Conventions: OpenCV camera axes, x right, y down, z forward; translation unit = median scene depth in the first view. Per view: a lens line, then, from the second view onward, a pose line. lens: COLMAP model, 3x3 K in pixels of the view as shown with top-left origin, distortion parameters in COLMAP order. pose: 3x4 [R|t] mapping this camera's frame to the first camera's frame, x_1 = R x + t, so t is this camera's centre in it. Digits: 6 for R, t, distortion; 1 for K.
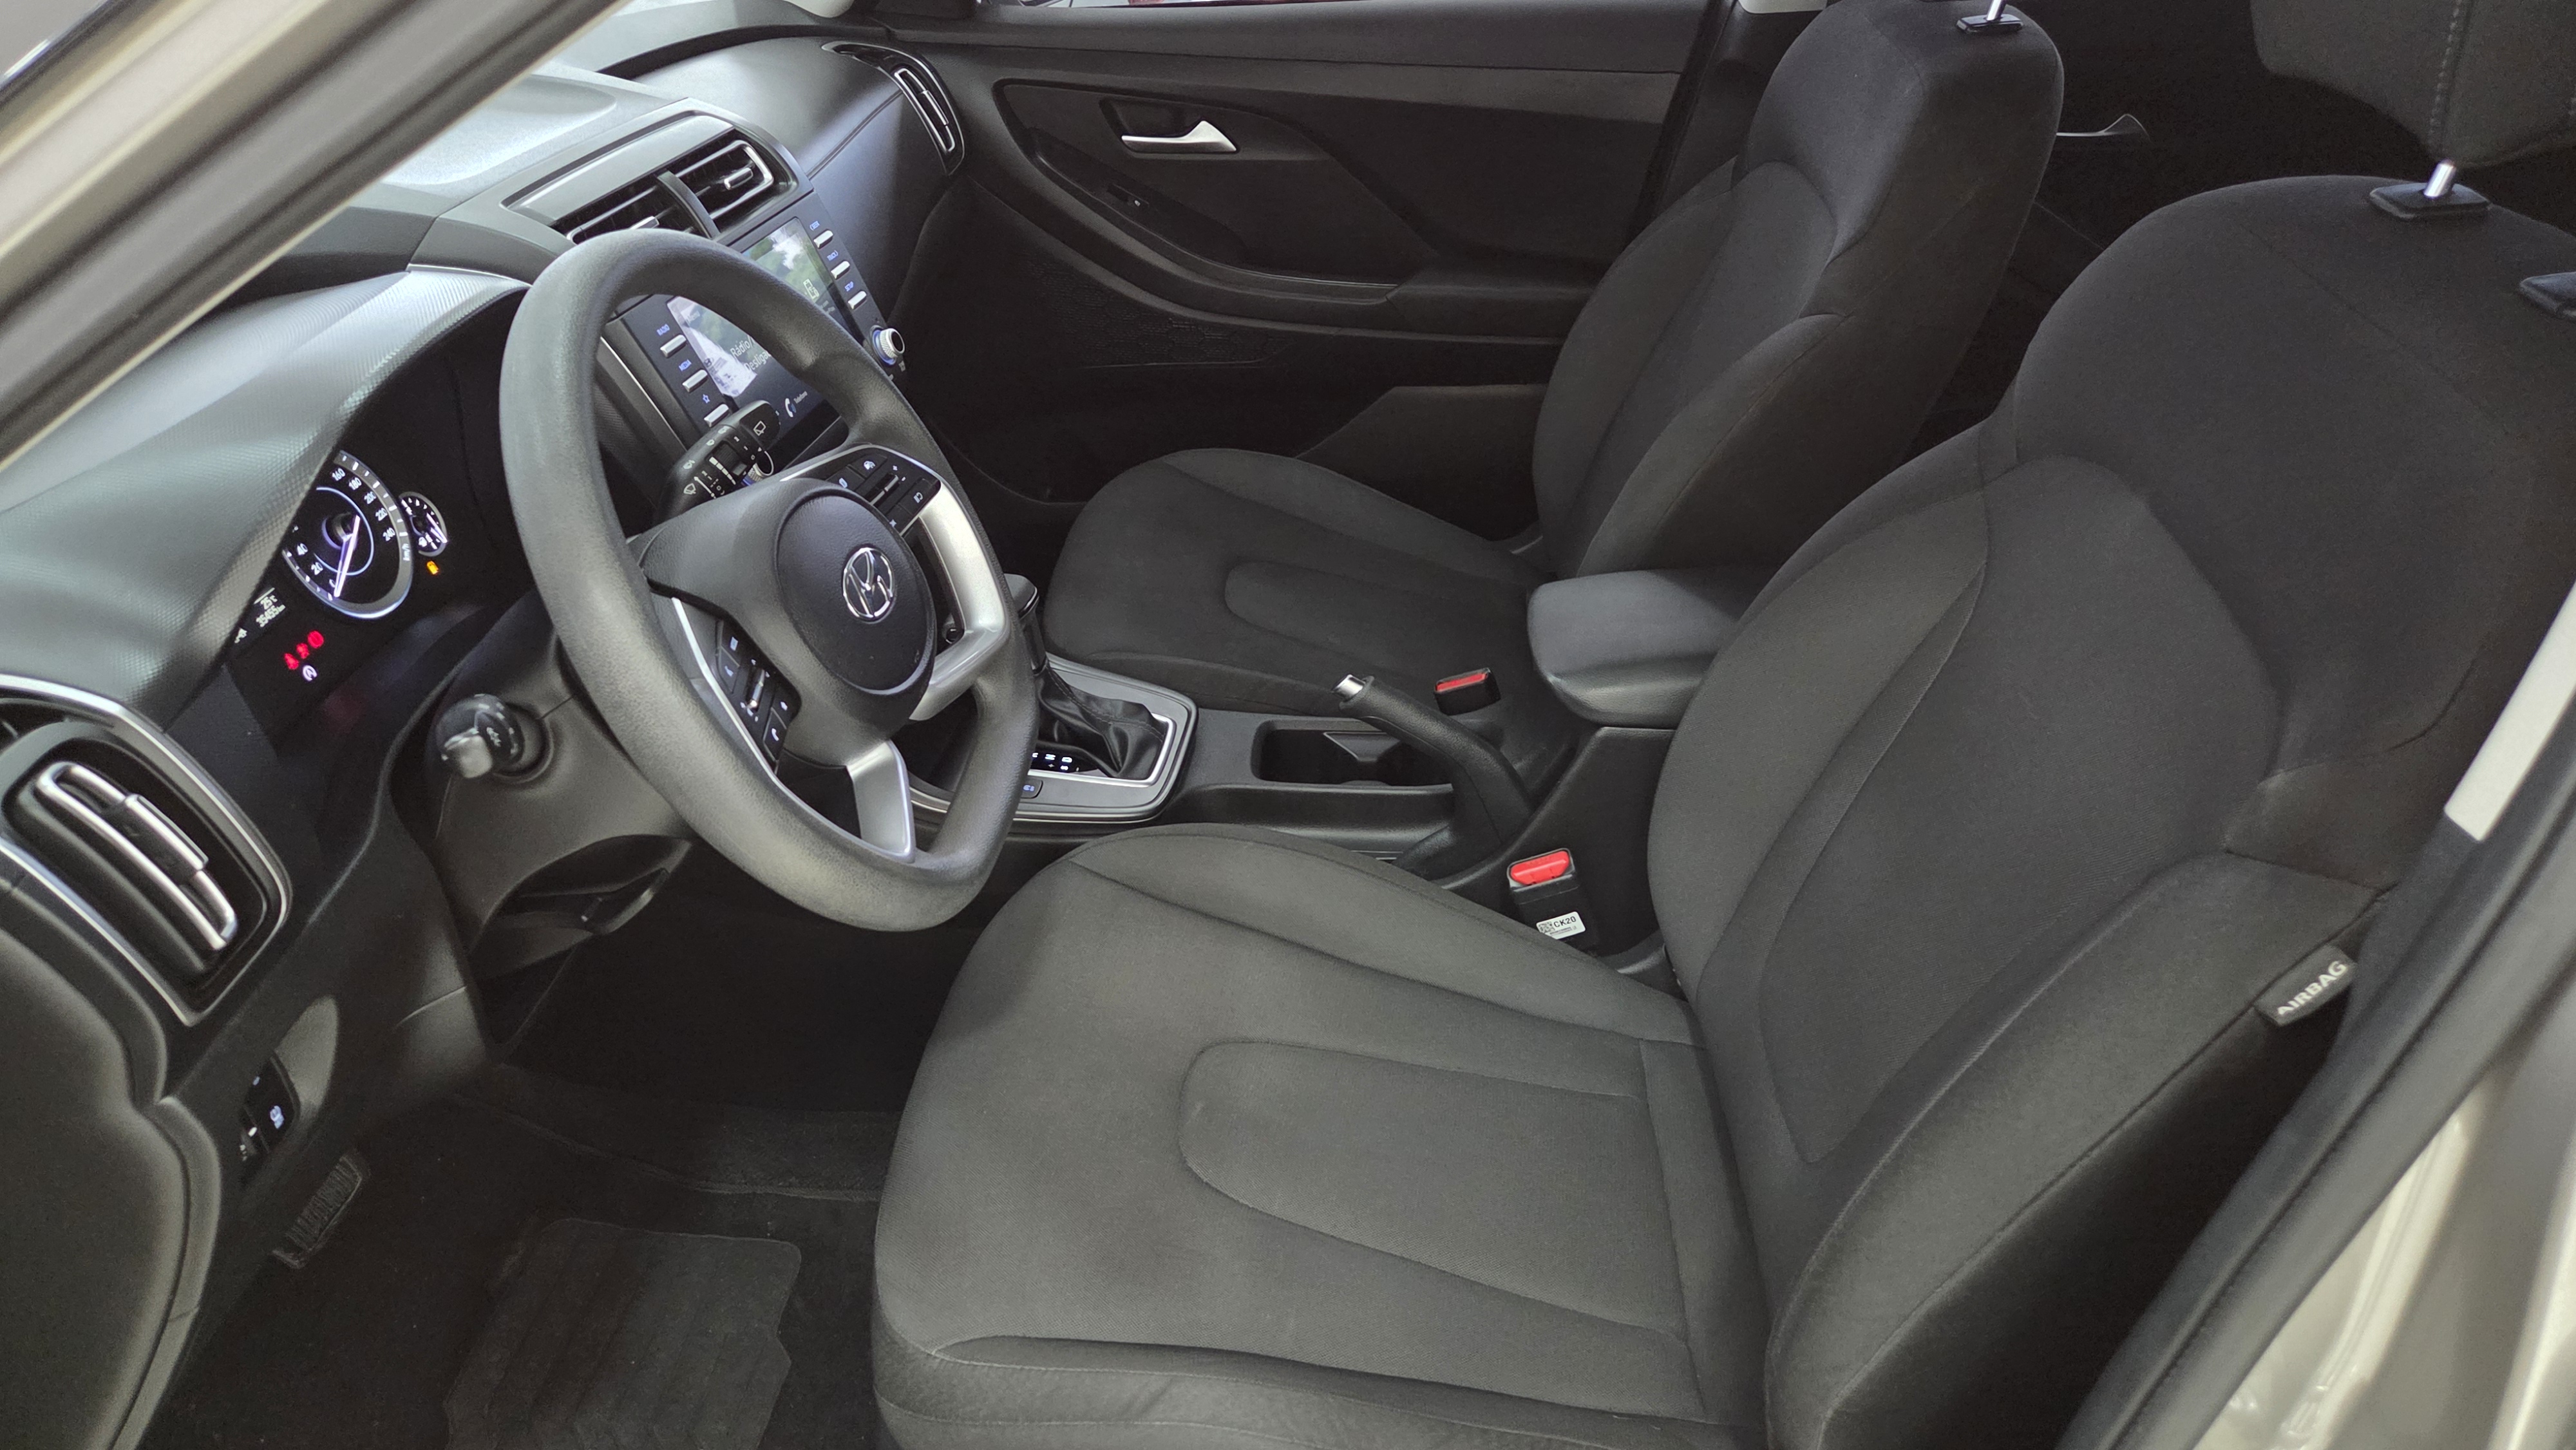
lens RADIAL K [[1748.1, 0, 1256.2], [0, 1748.1, 727.2], [0, 0, 1]] dist [0.065914, -0.060219]
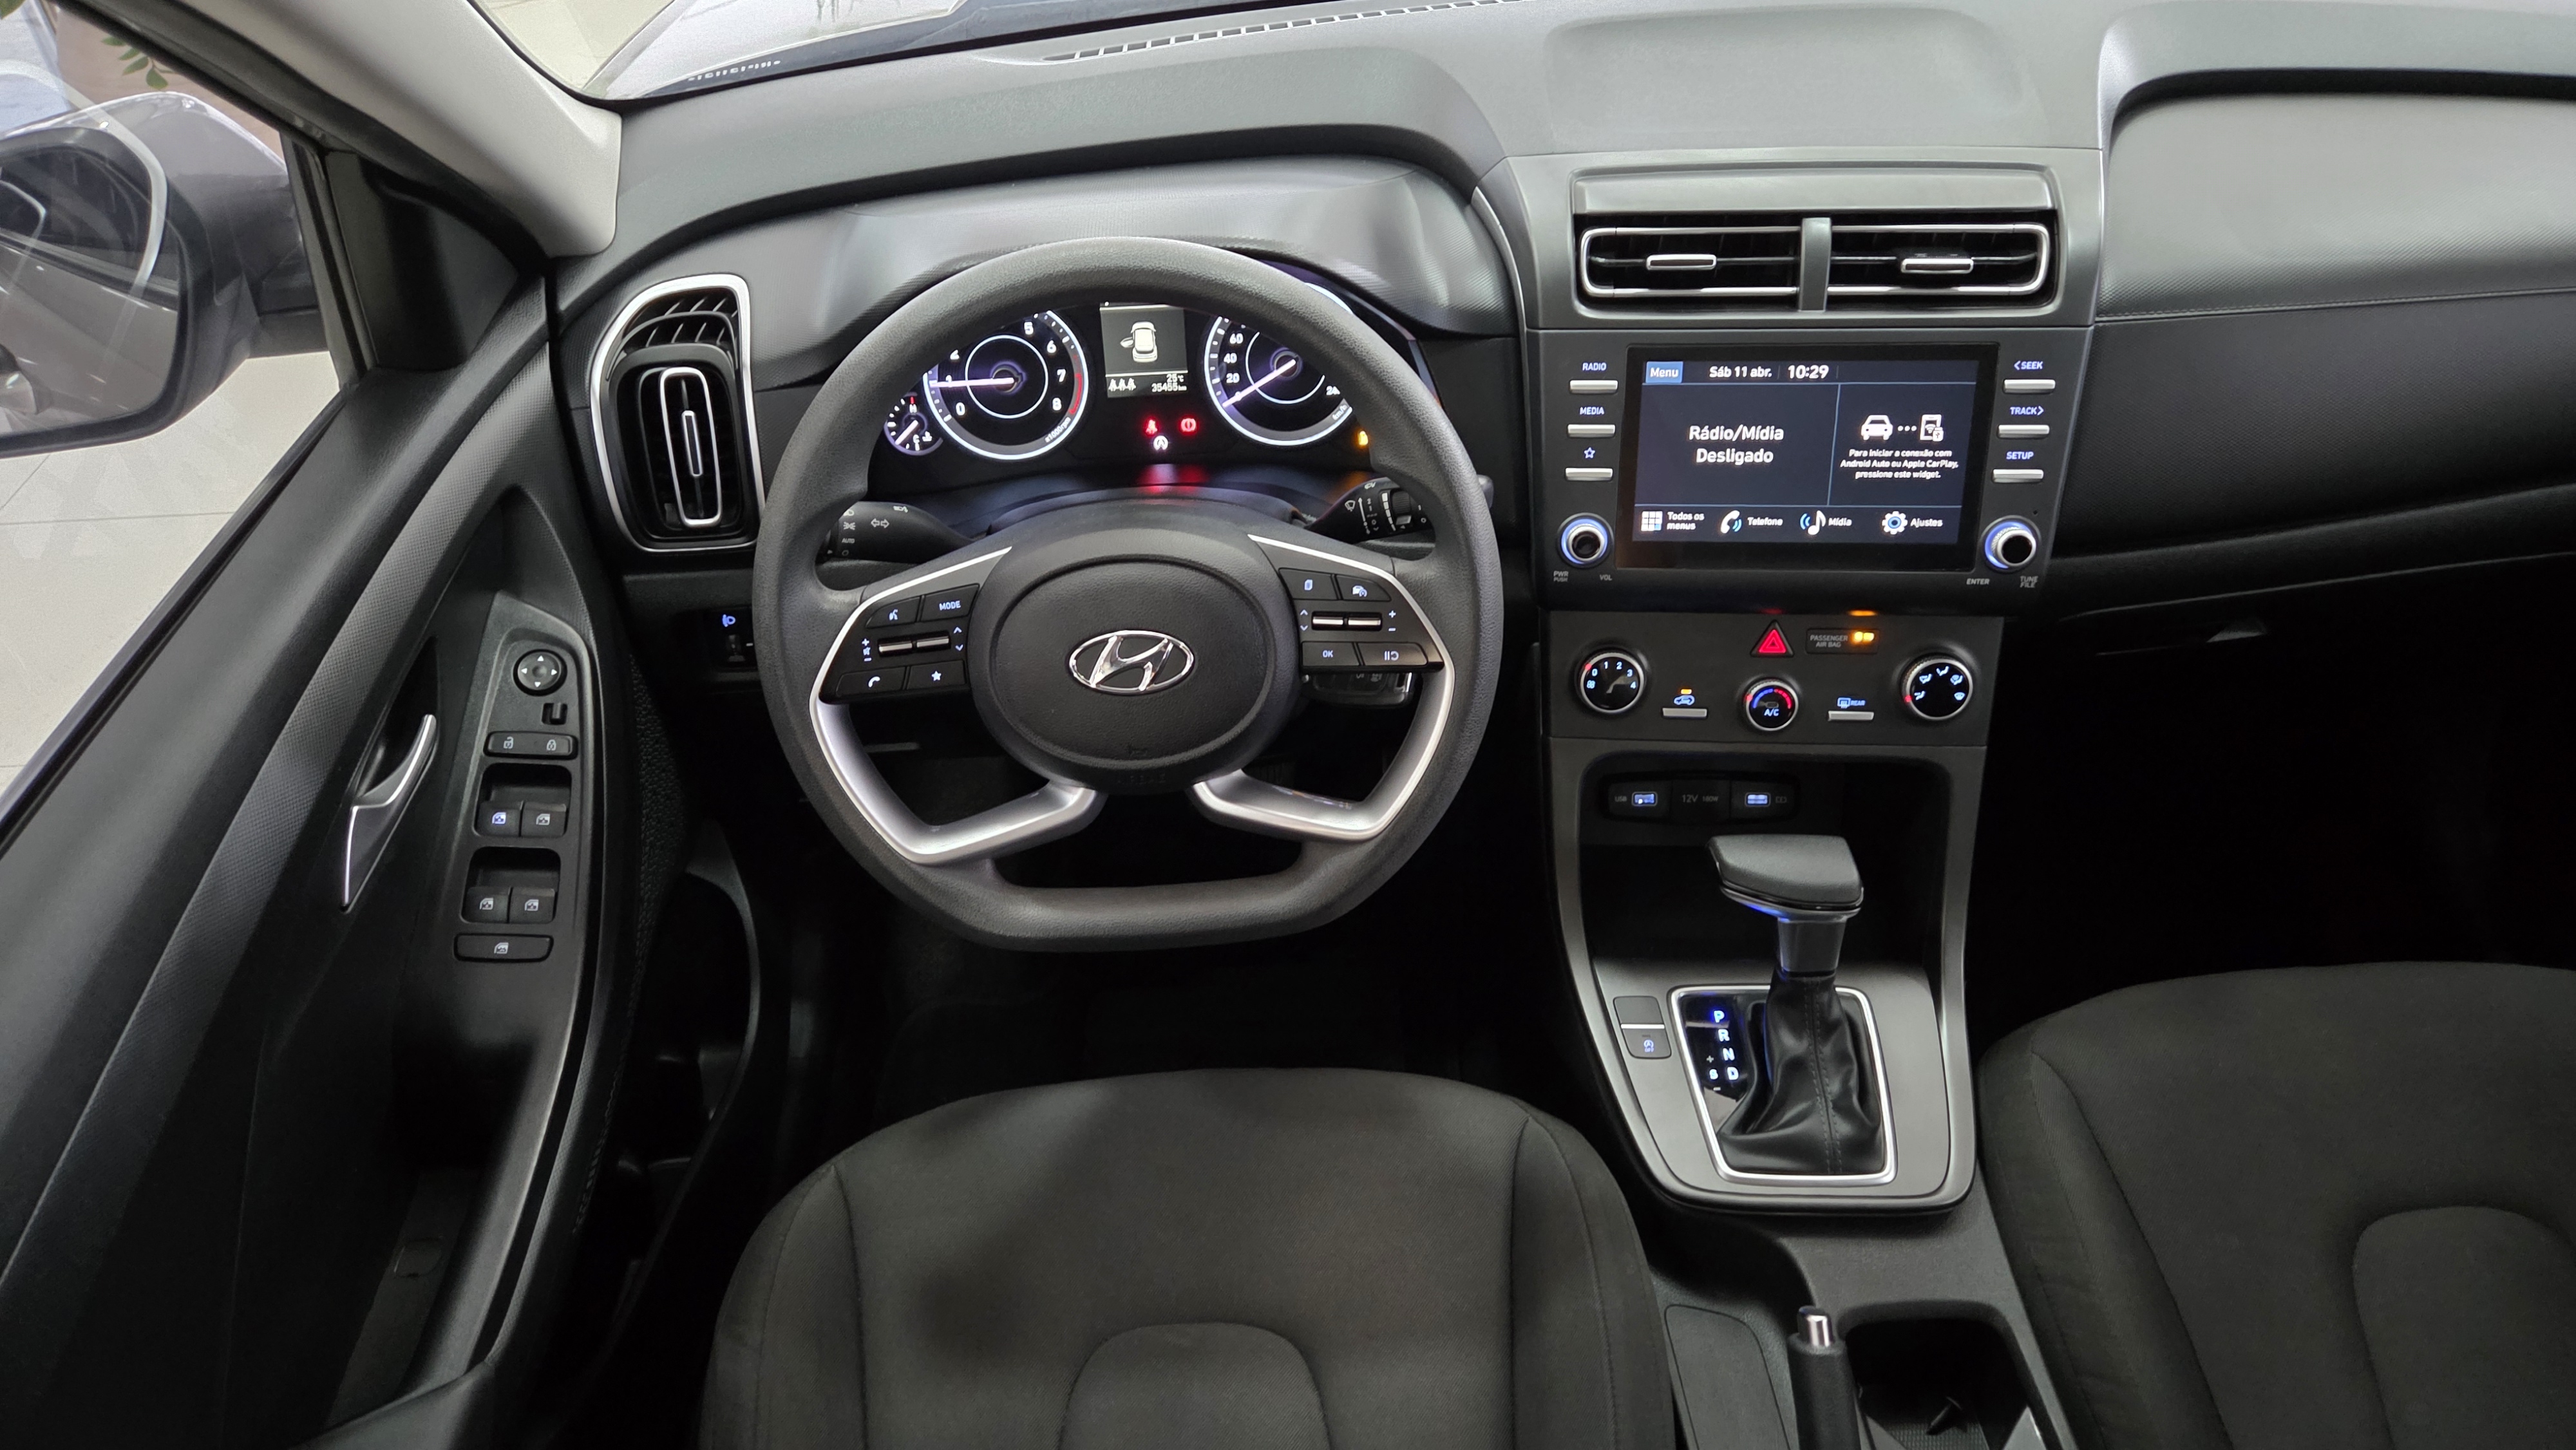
lens RADIAL K [[1748.1, 0, 1256.2], [0, 1748.1, 727.2], [0, 0, 1]] dist [0.065914, -0.060219]
pose [[0.111920, 0.652117, -0.749811, 0.457115], [-0.486741, 0.693812, 0.530761, -0.518081], [0.866347, 0.305561, 0.395064, 0.592991]]
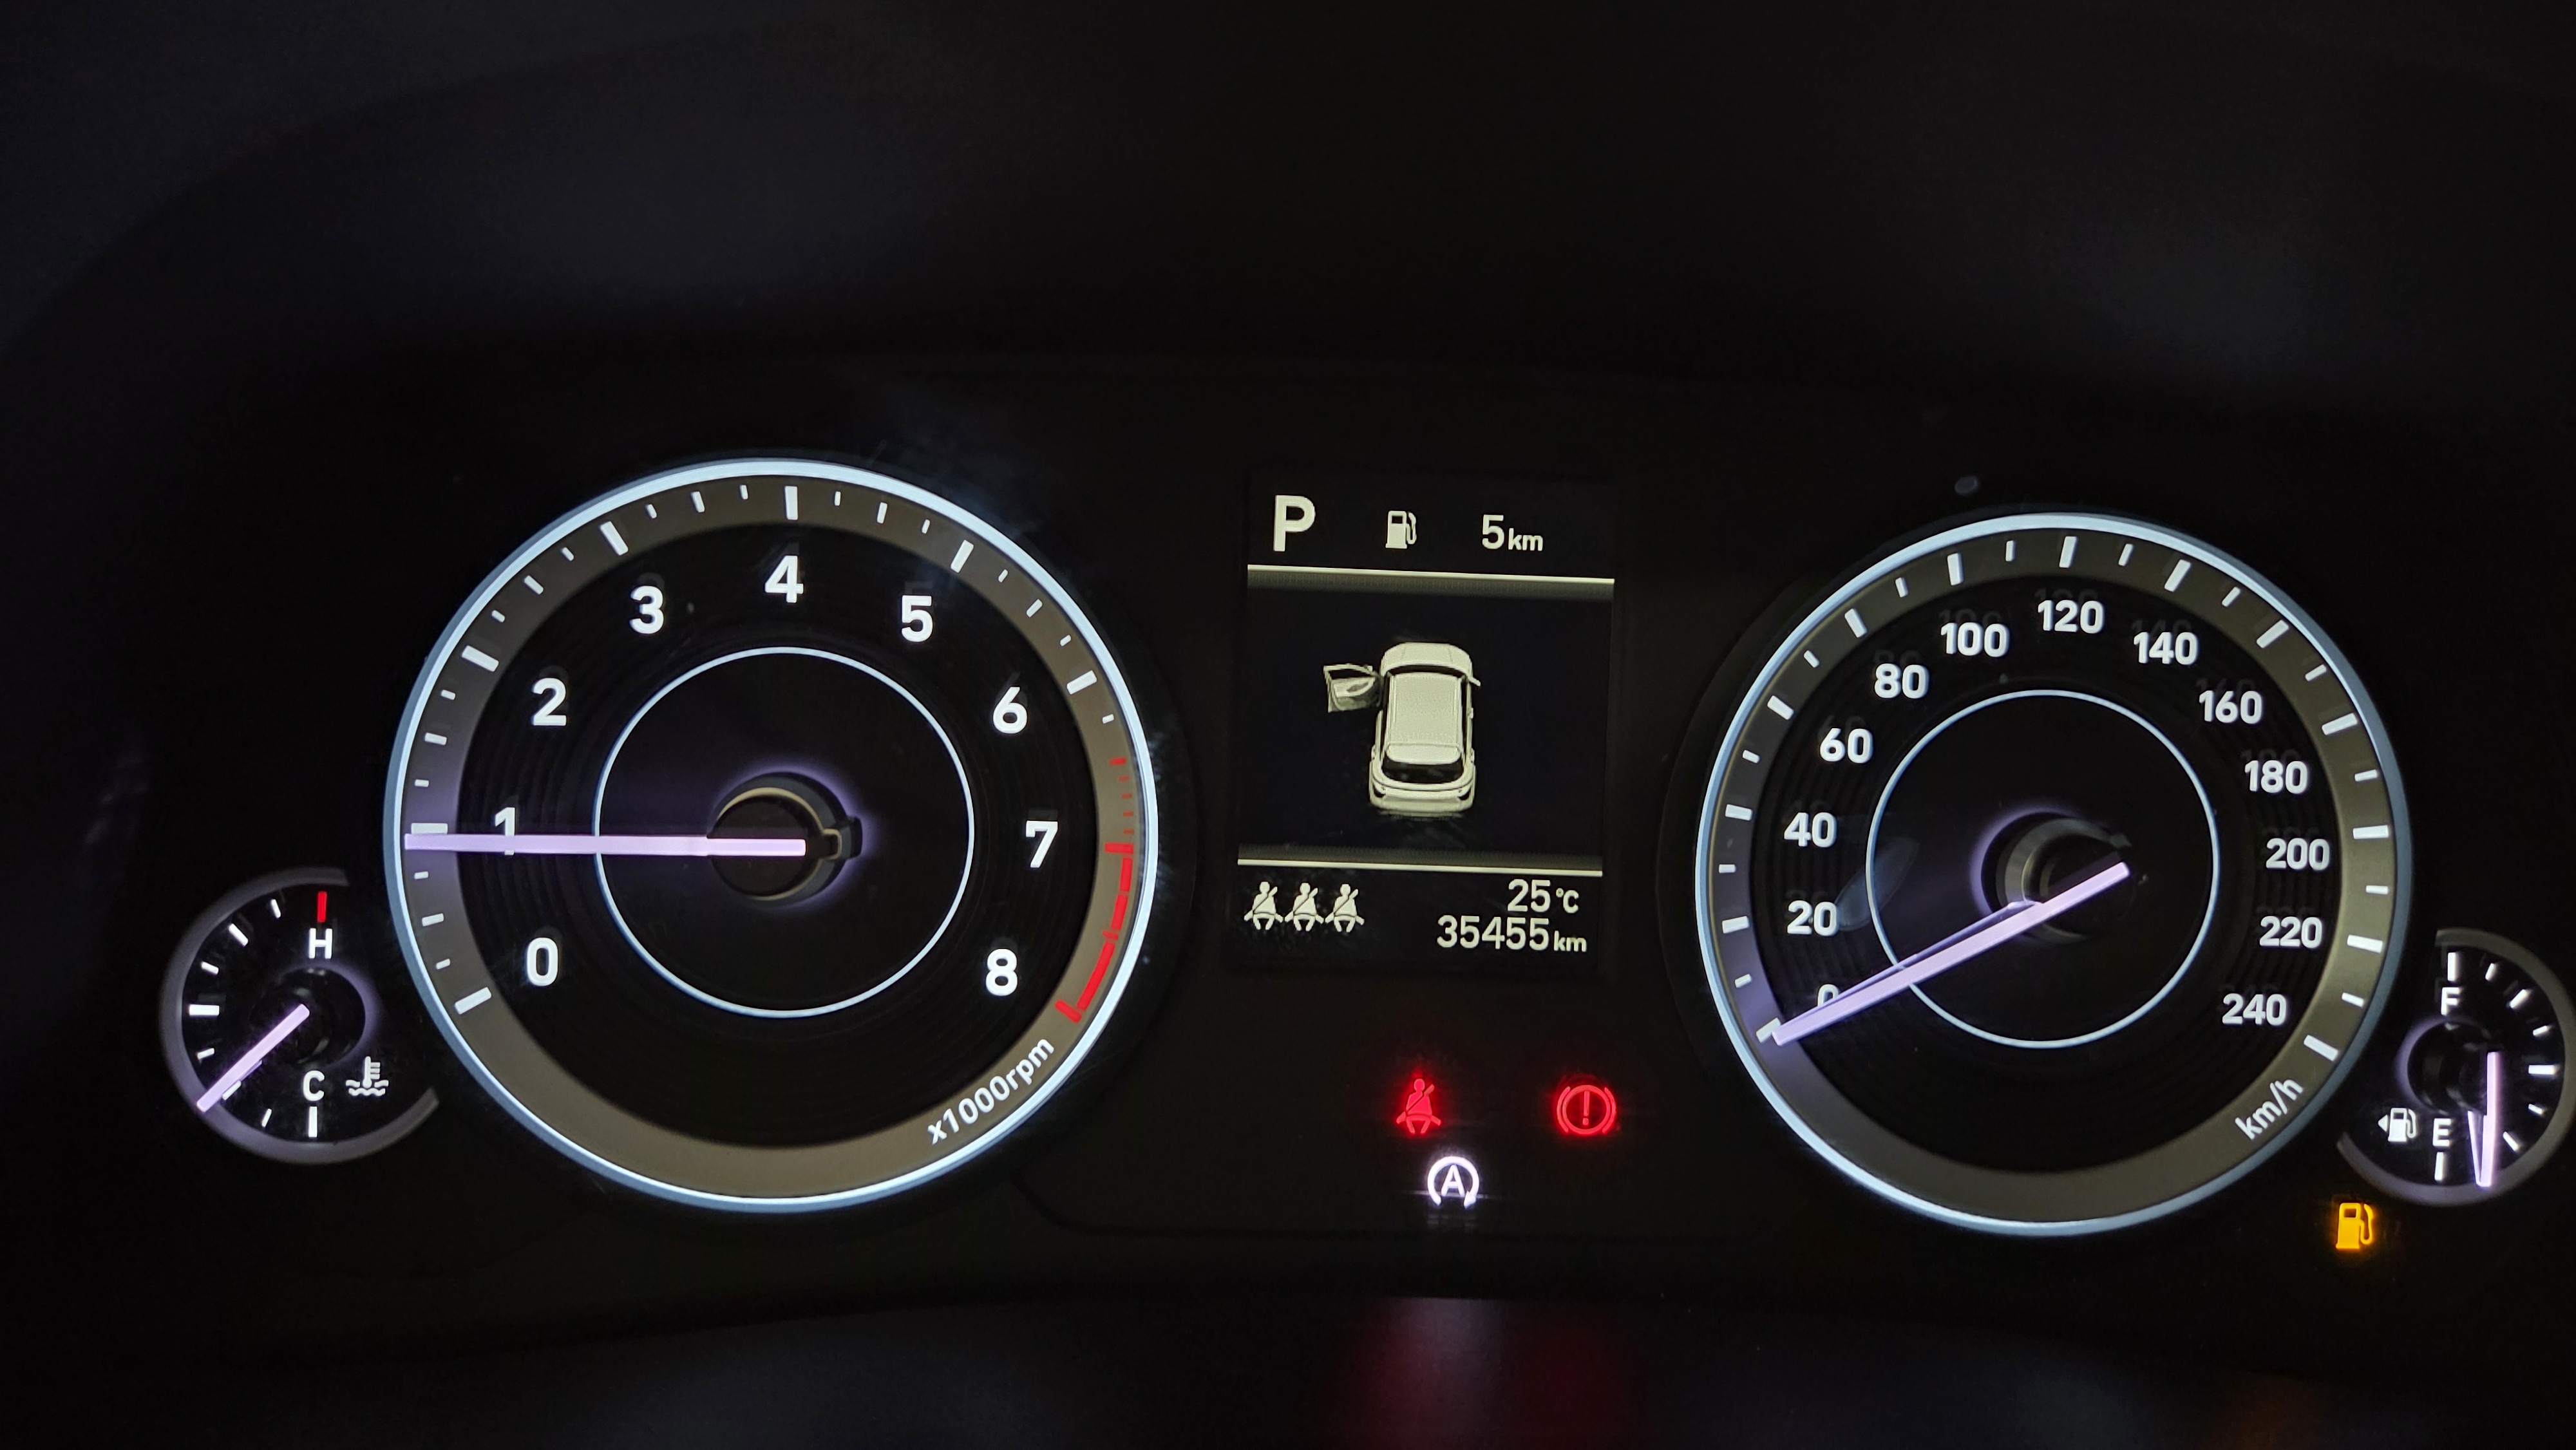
lens RADIAL K [[1768.2, 0, 1201.9], [0, 1768.2, 721.2], [0, 0, 1]] dist [0.024020, 0.000592]
pose [[0.124713, 0.400063, -0.907963, -0.300501], [-0.569714, 0.778088, 0.264585, -0.122234], [0.812326, 0.484282, 0.324959, 0.783522]]
